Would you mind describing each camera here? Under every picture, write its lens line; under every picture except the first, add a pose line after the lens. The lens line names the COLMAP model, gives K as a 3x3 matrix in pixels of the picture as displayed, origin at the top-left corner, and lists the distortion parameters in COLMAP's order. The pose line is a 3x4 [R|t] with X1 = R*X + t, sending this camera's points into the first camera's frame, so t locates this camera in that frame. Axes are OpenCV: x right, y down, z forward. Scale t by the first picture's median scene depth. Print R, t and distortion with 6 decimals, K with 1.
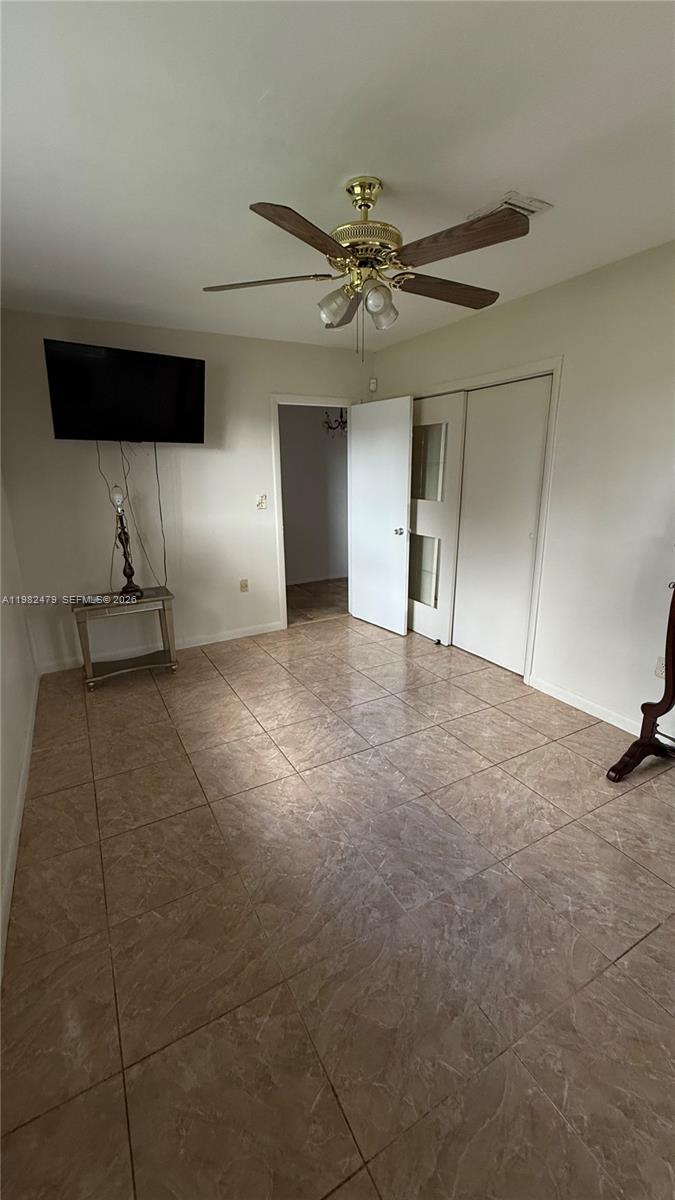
lens RADIAL K [[478.0, 0, 340.5], [0, 478.0, 599.2], [0, 0, 1]] dist [-0.000477, 0.000232]
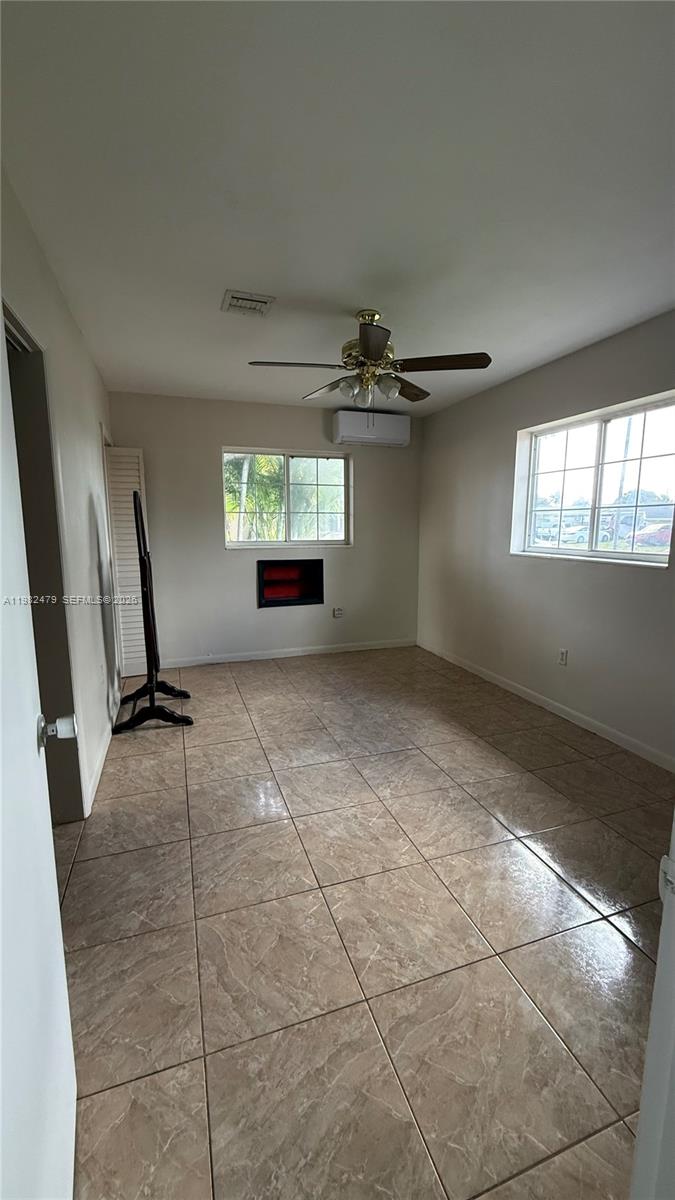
lens RADIAL K [[478.0, 0, 343.2], [0, 478.0, 596.8], [0, 0, 1]] dist [-0.000477, 0.000232]
pose [[-0.986064, -0.016838, 0.165514, -0.091285], [0.052494, 0.912554, 0.405573, -0.464610], [-0.157870, 0.408610, -0.898952, 1.859547]]
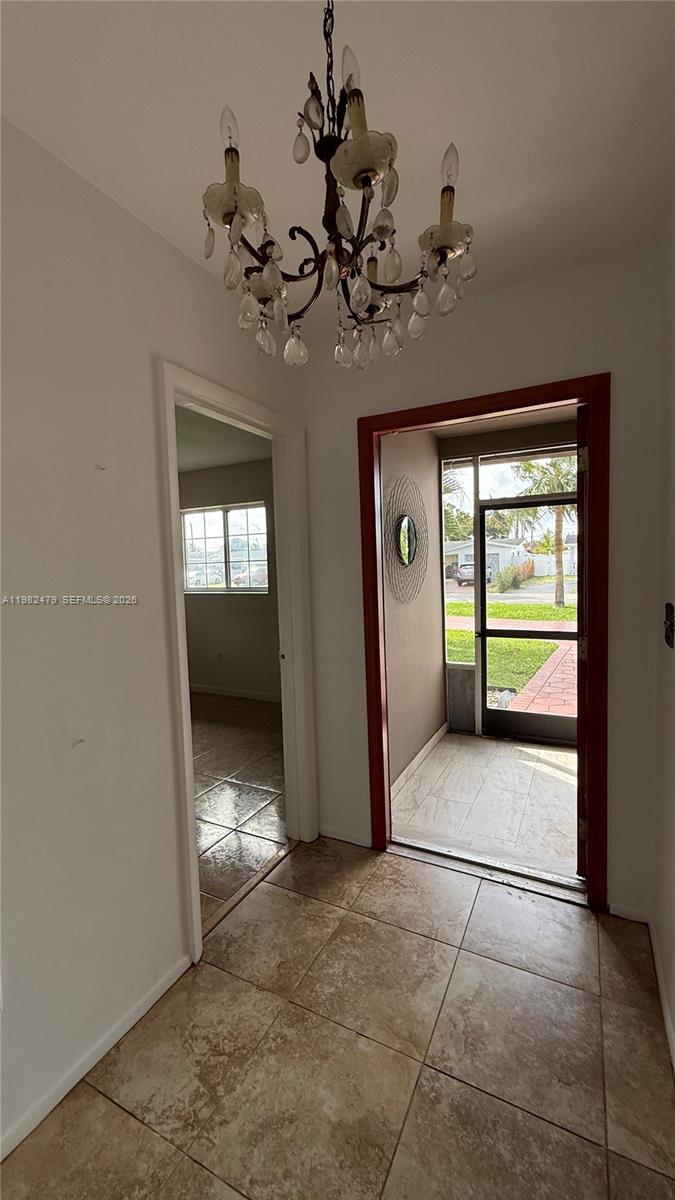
lens RADIAL K [[478.0, 0, 337.6], [0, 478.0, 596.9], [0, 0, 1]] dist [-0.000477, 0.000232]
pose [[-0.835799, 0.072122, -0.544277, 0.204008], [-0.108946, 0.949836, 0.293161, -0.648933], [0.538117, 0.304320, -0.786015, 2.460078]]
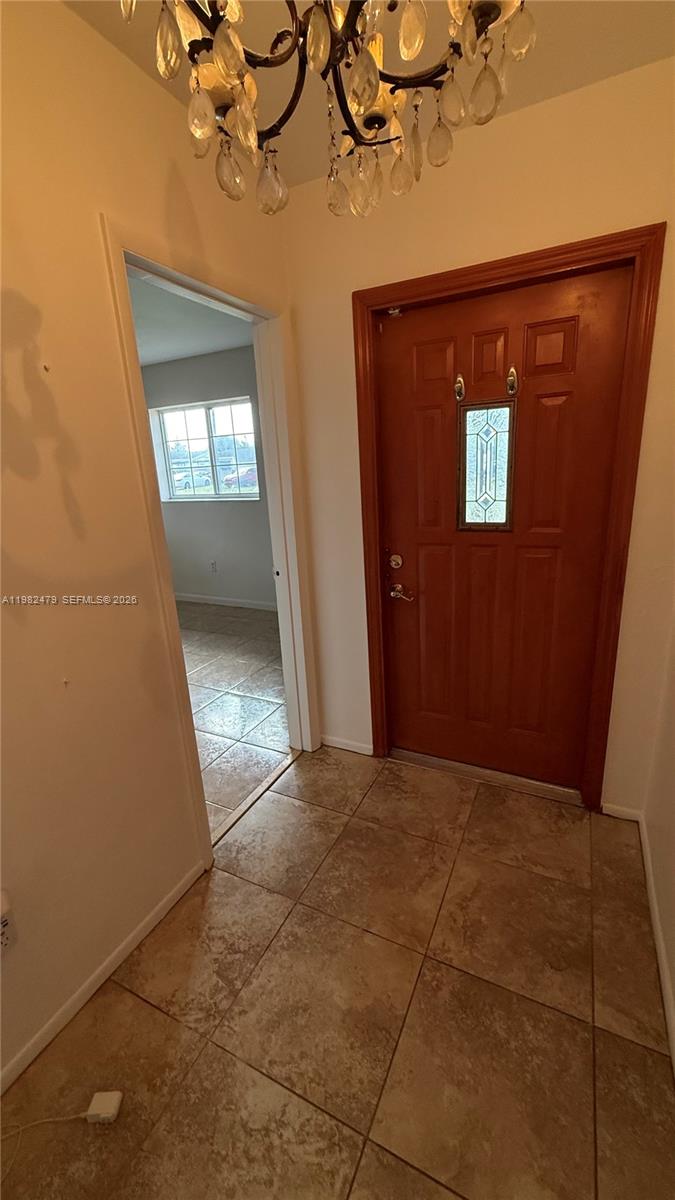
lens RADIAL K [[478.0, 0, 337.5], [0, 478.0, 595.3], [0, 0, 1]] dist [-0.000477, 0.000232]
pose [[-0.827552, 0.202562, -0.523571, 0.170509], [-0.090584, 0.872232, 0.480631, -0.651459], [0.554033, 0.445174, -0.703468, 2.401682]]
